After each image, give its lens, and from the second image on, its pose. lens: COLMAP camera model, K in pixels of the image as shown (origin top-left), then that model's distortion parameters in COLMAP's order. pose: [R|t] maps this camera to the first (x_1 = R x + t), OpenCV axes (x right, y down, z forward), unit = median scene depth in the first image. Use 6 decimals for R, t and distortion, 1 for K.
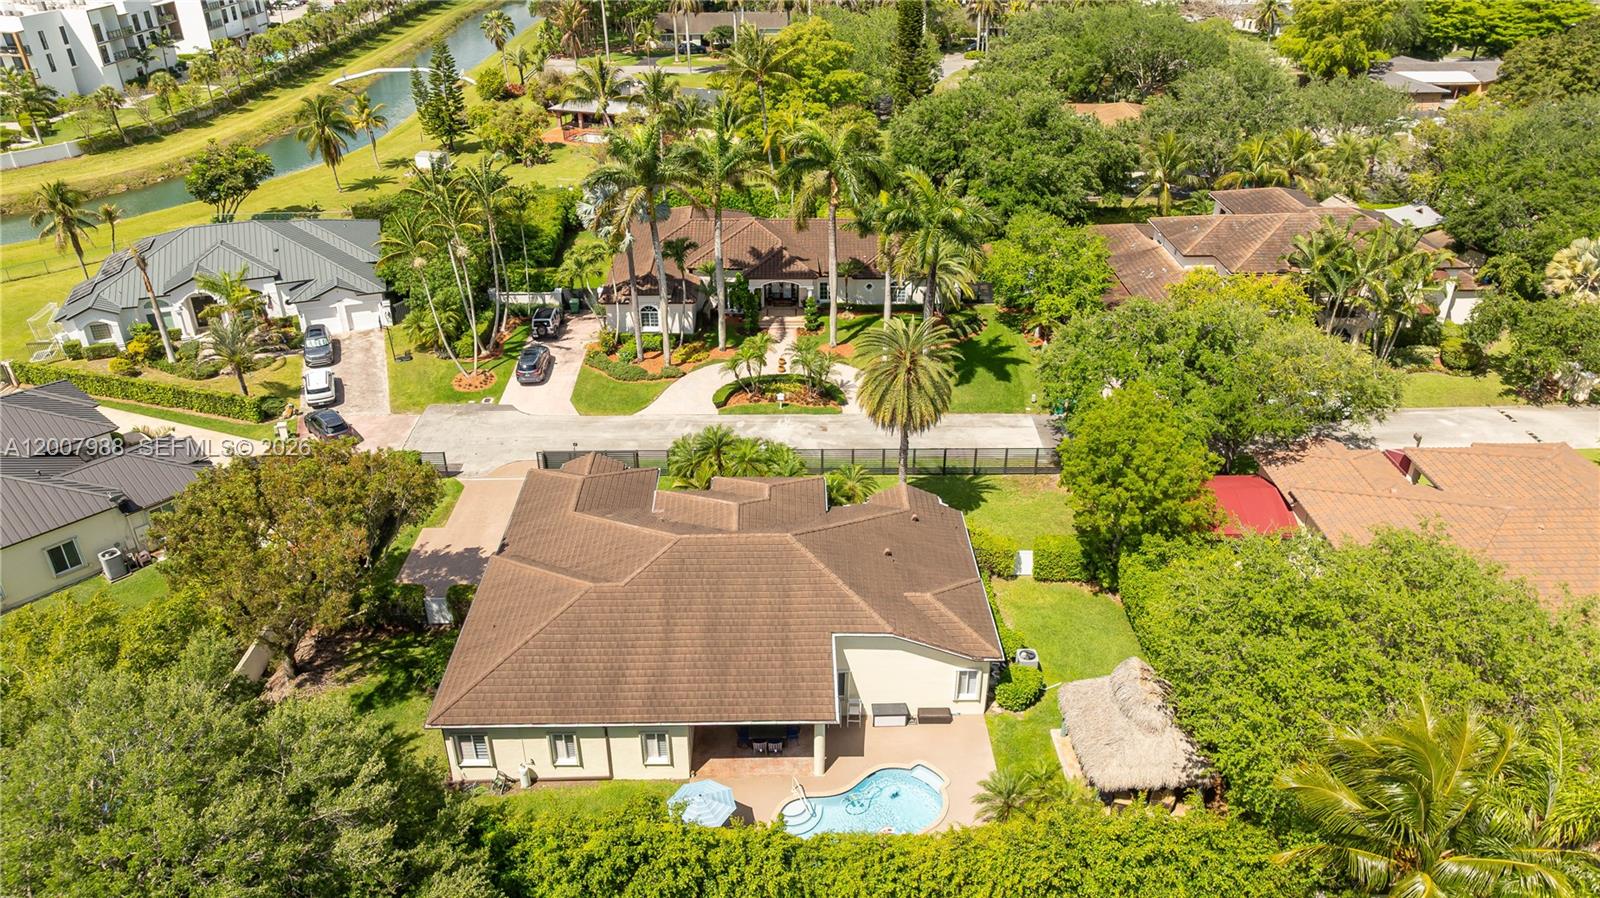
lens RADIAL K [[1146.3, 0, 792.9], [0, 1146.3, 446.9], [0, 0, 1]] dist [0.013722, 0.016693]
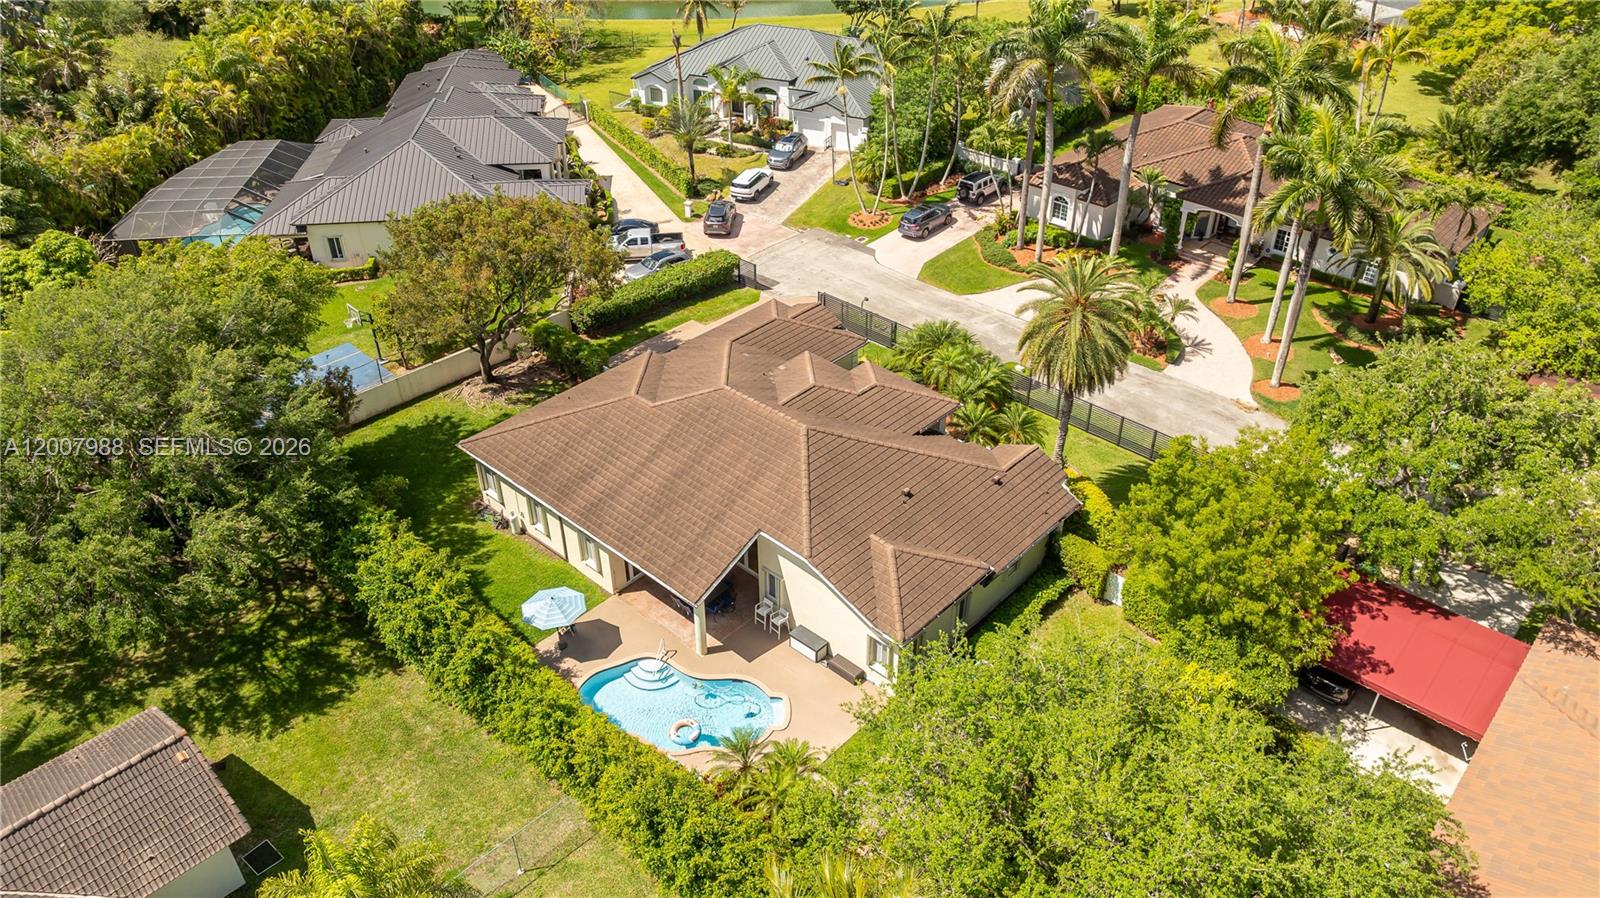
lens RADIAL K [[1146.3, 0, 798.6], [0, 1146.3, 454.0], [0, 0, 1]] dist [0.013722, 0.016693]
pose [[0.729481, 0.393913, -0.559187, 0.319843], [-0.329867, 0.918773, 0.216896, -0.064008], [0.599204, 0.026236, 0.800166, 0.142583]]
